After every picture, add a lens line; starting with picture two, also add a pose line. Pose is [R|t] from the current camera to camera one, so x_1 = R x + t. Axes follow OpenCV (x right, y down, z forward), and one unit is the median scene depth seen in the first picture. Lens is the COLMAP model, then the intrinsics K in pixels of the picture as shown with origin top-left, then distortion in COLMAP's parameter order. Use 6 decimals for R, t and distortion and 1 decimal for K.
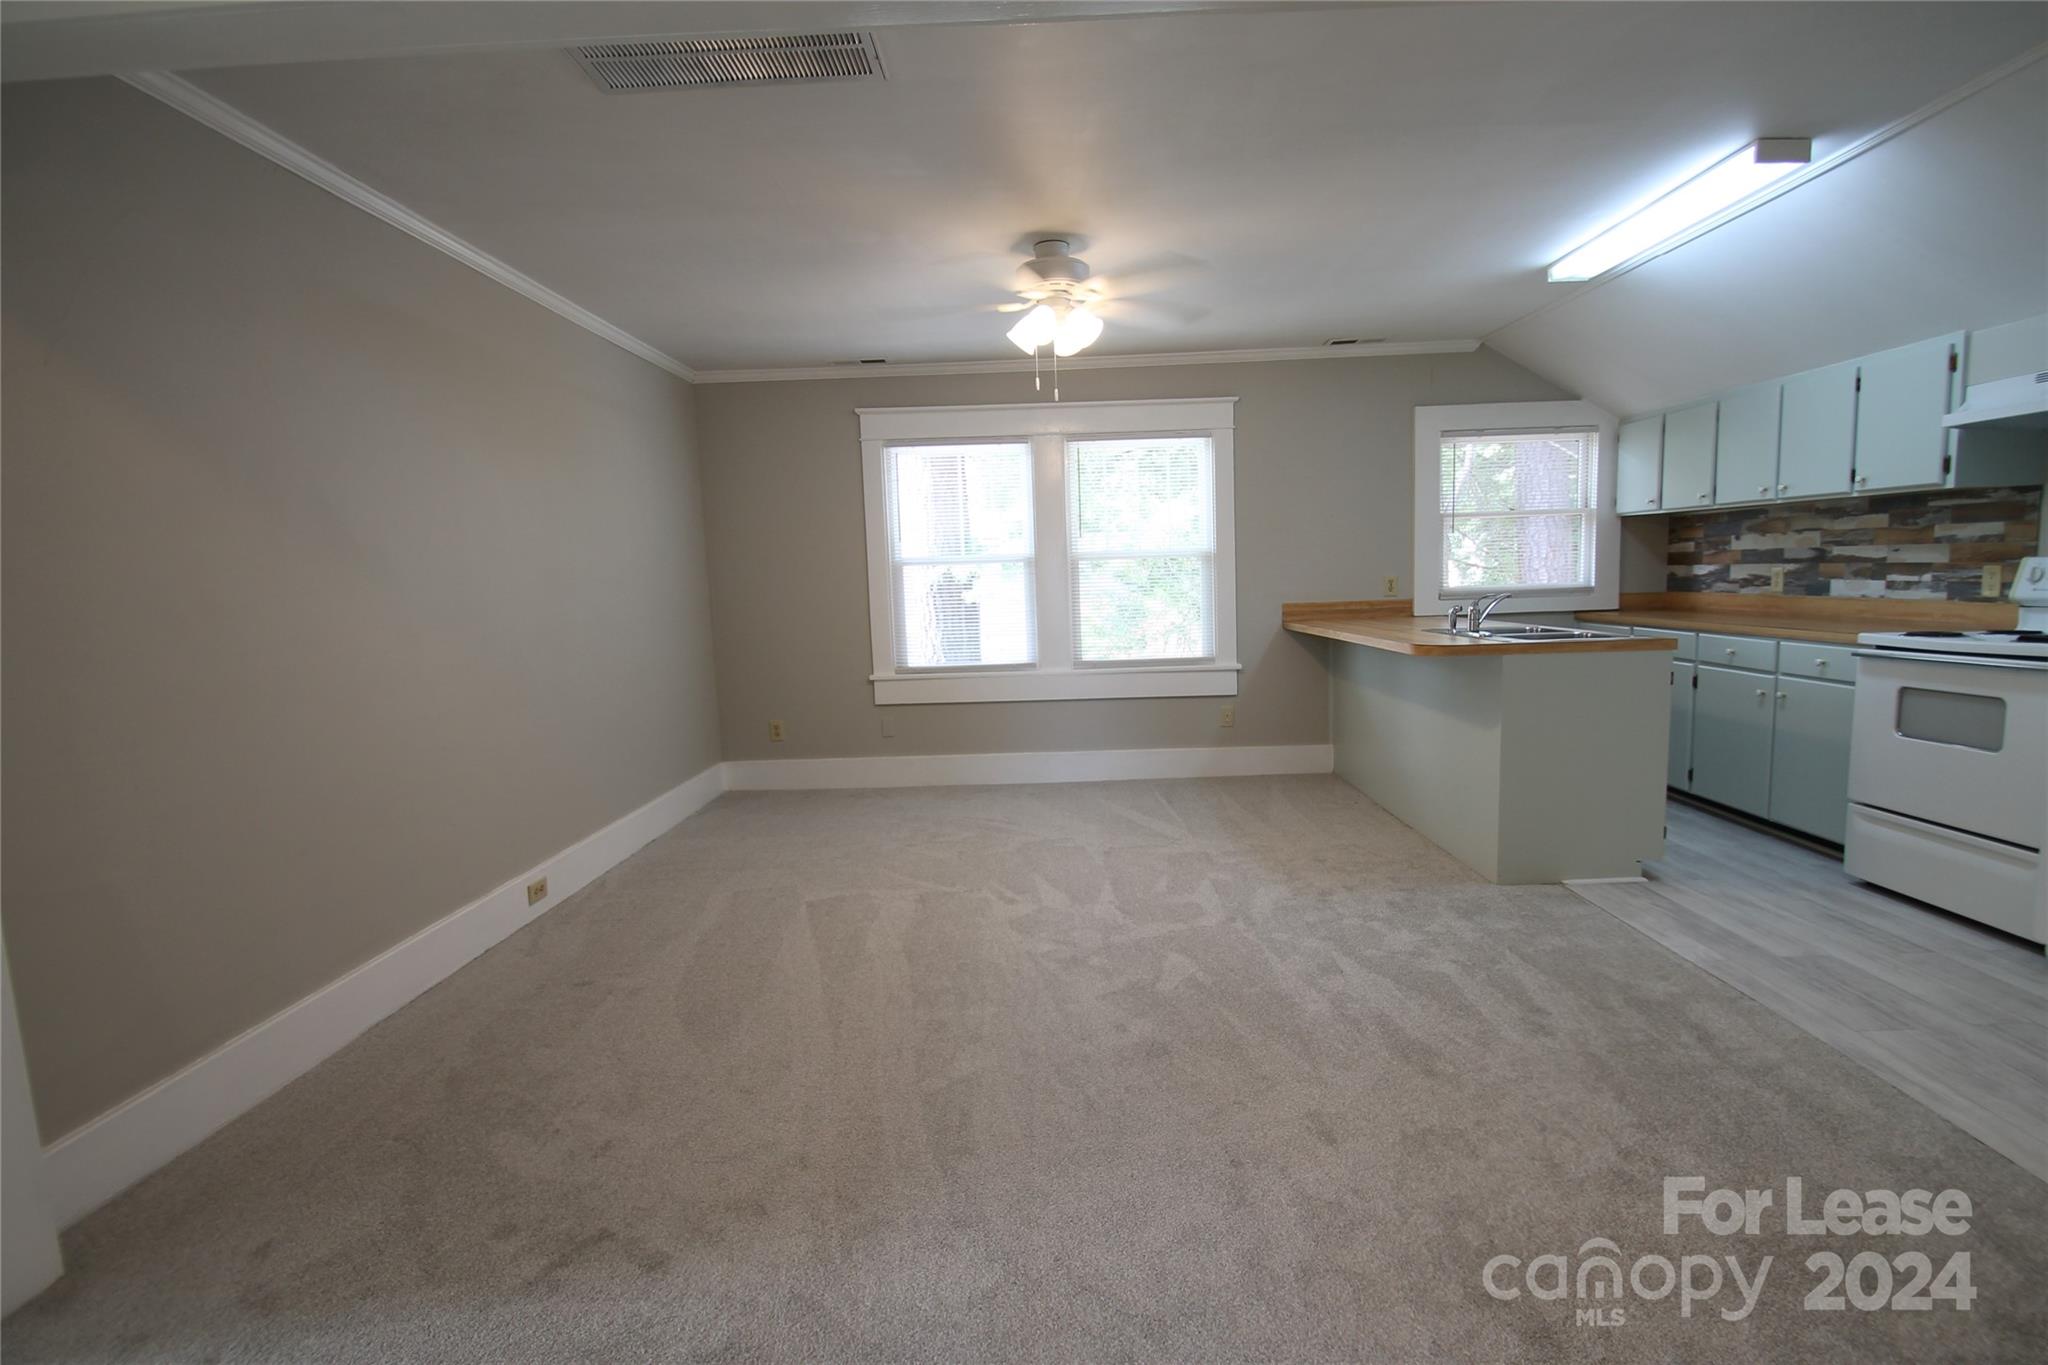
lens RADIAL K [[968.7, 0, 1038.5], [0, 968.7, 687.5], [0, 0, 1]] dist [0.001779, -0.013547]
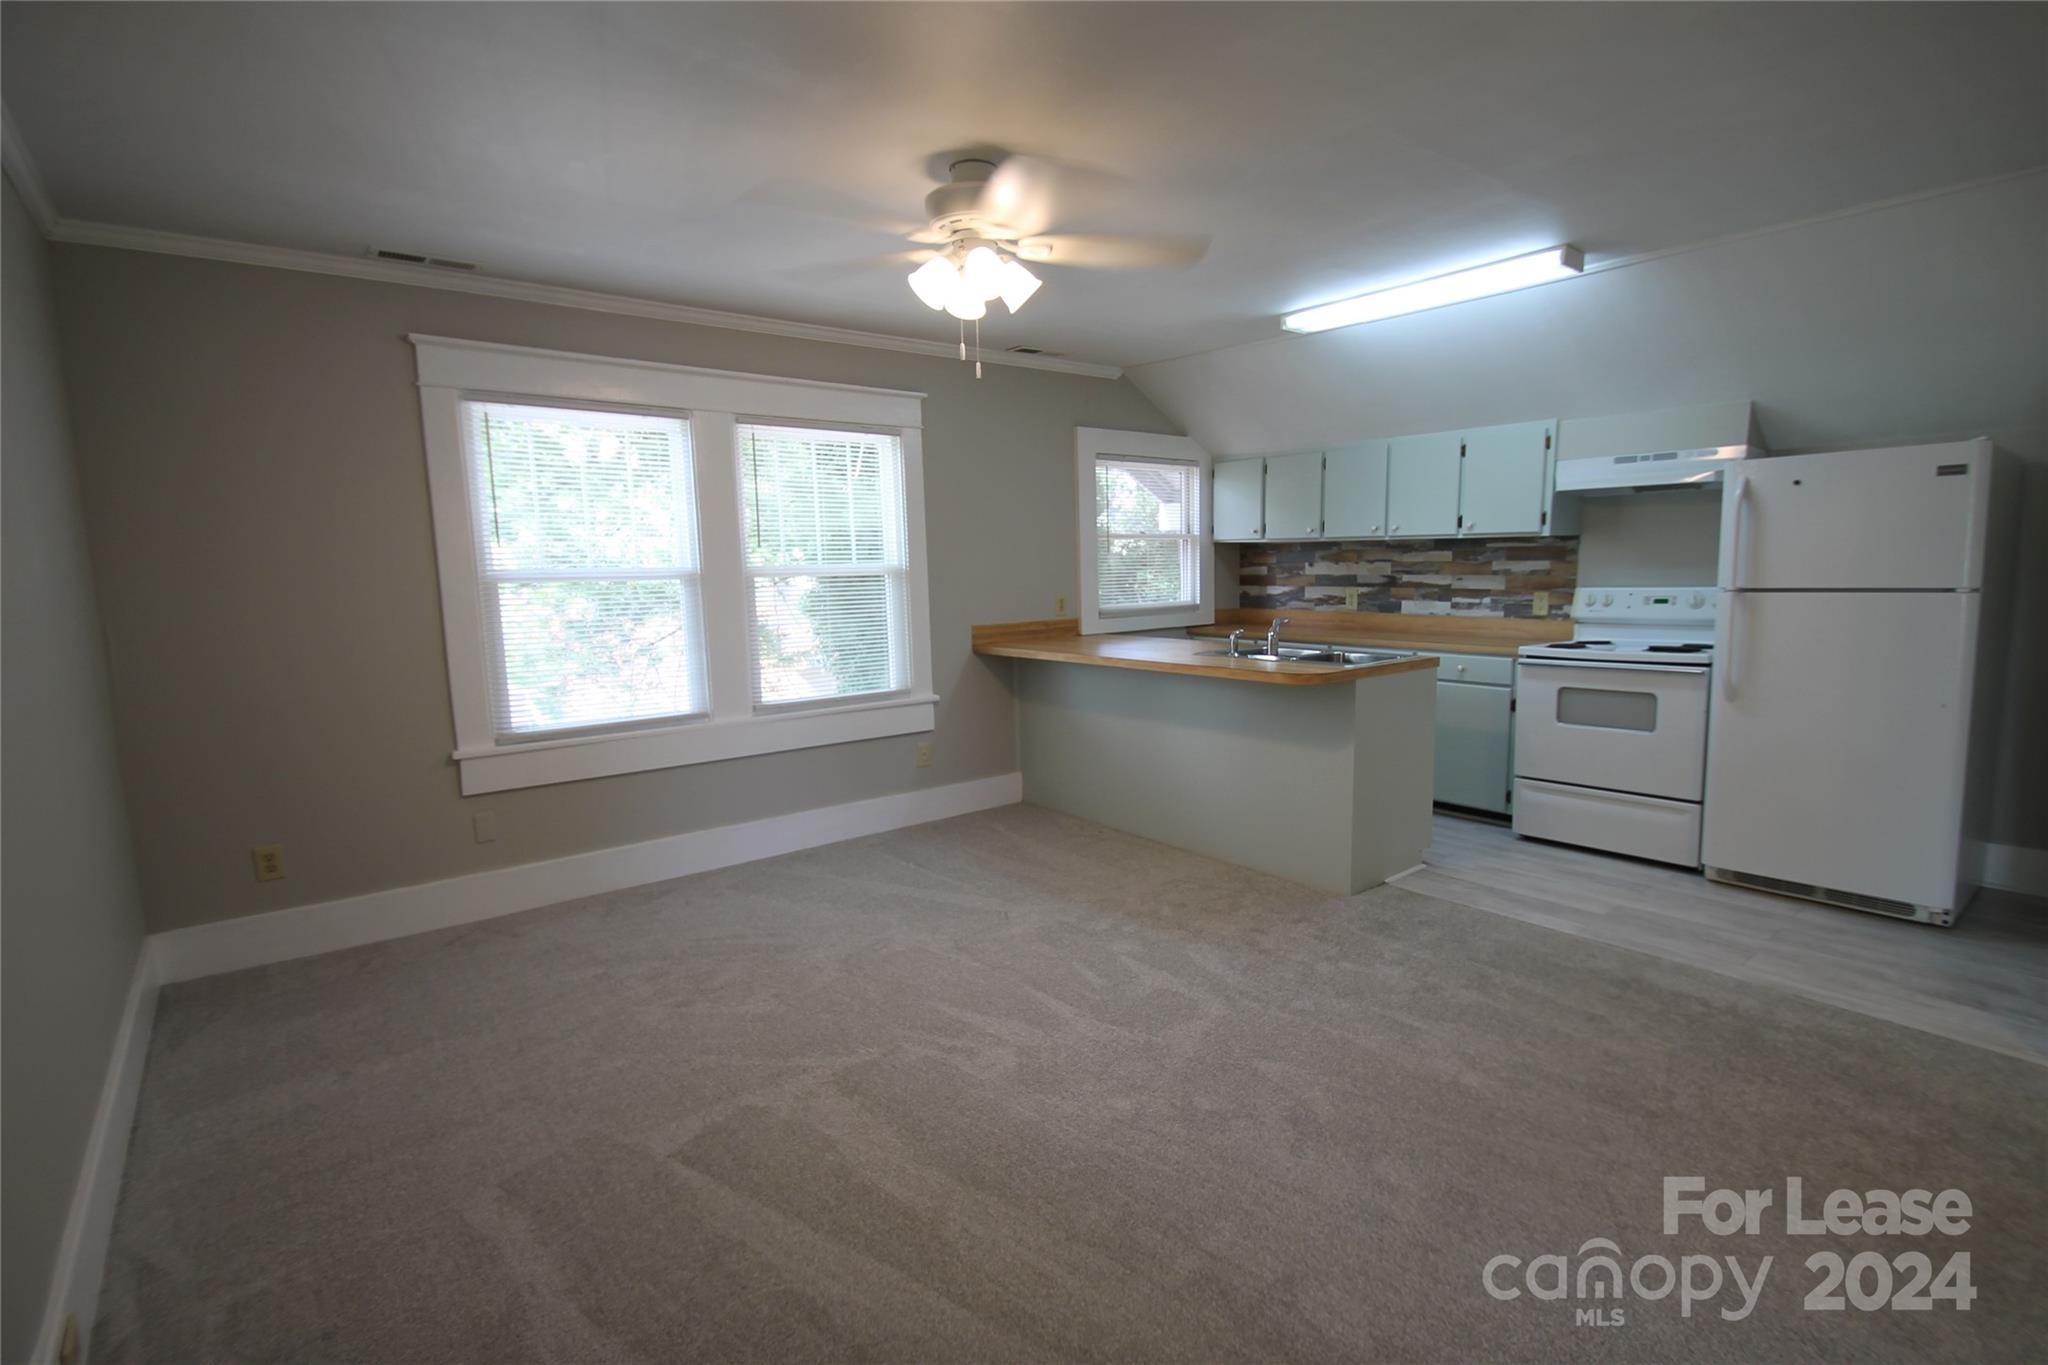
lens RADIAL K [[960.1, 0, 1040.2], [0, 960.1, 686.5], [0, 0, 1]] dist [0.004650, -0.011740]
pose [[0.765958, -0.064042, 0.639693, -0.397820], [0.065610, 0.997618, 0.021315, -0.062208], [-0.639534, 0.025643, 0.768335, 0.363213]]
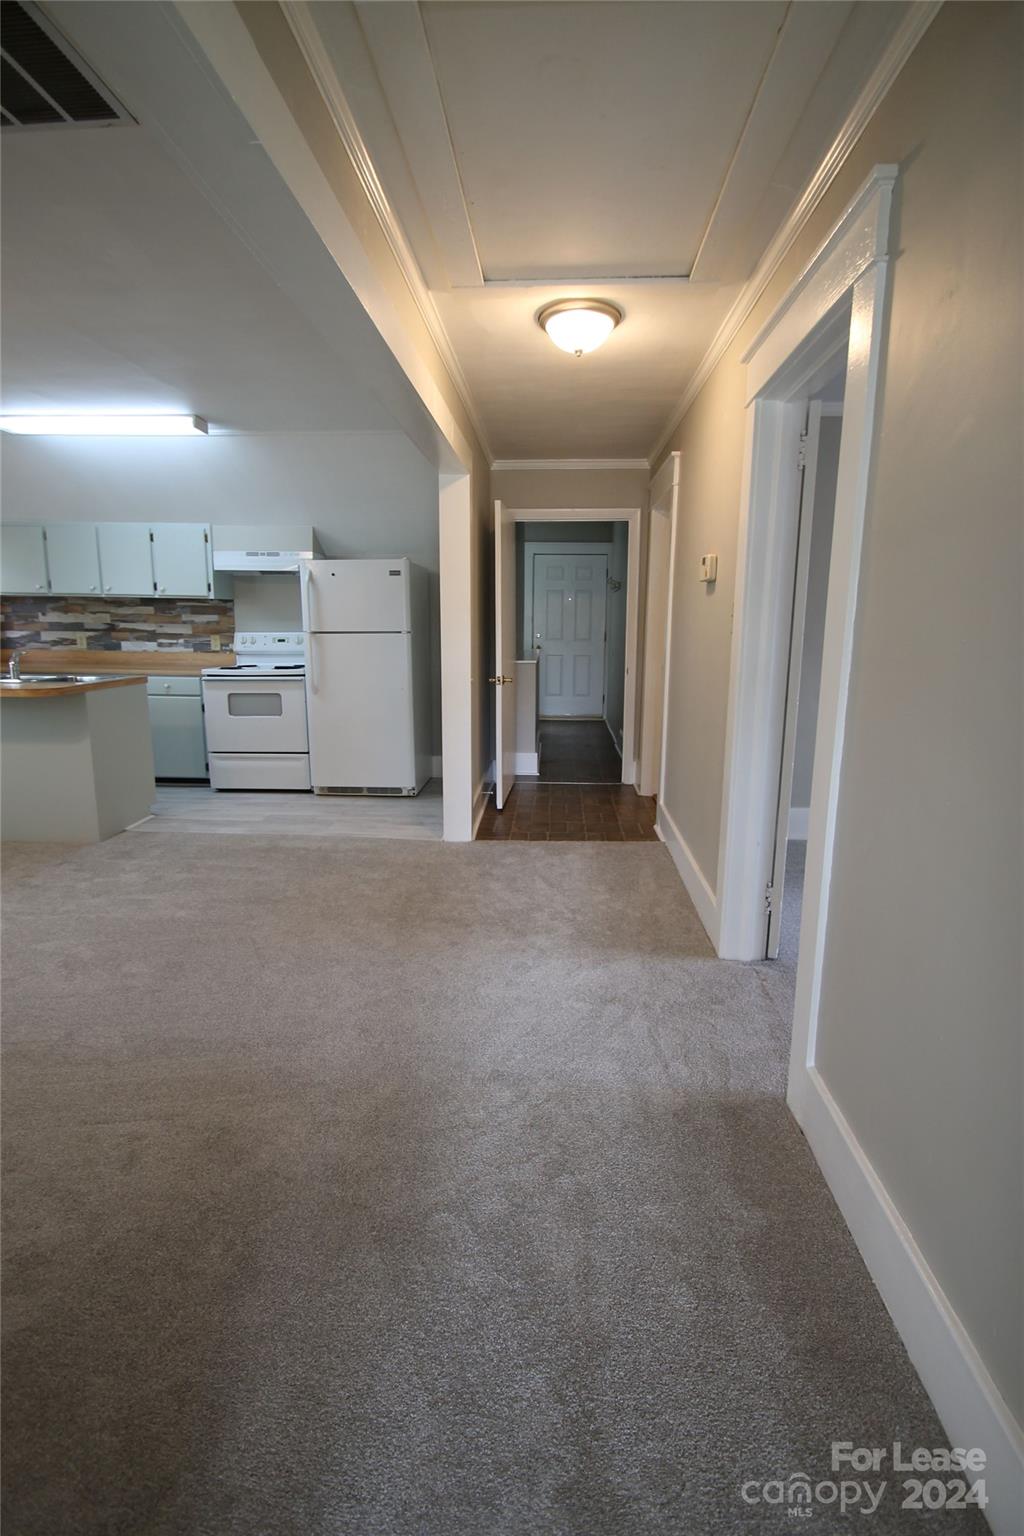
lens RADIAL K [[720.1, 0, 522.2], [0, 720.1, 756.8], [0, 0, 1]] dist [0.004650, -0.011740]
pose [[0.030061, -0.153976, 0.987617, -0.551249], [0.099955, 0.983574, 0.150303, -0.030949], [-0.994538, 0.094199, 0.044957, 0.242172]]
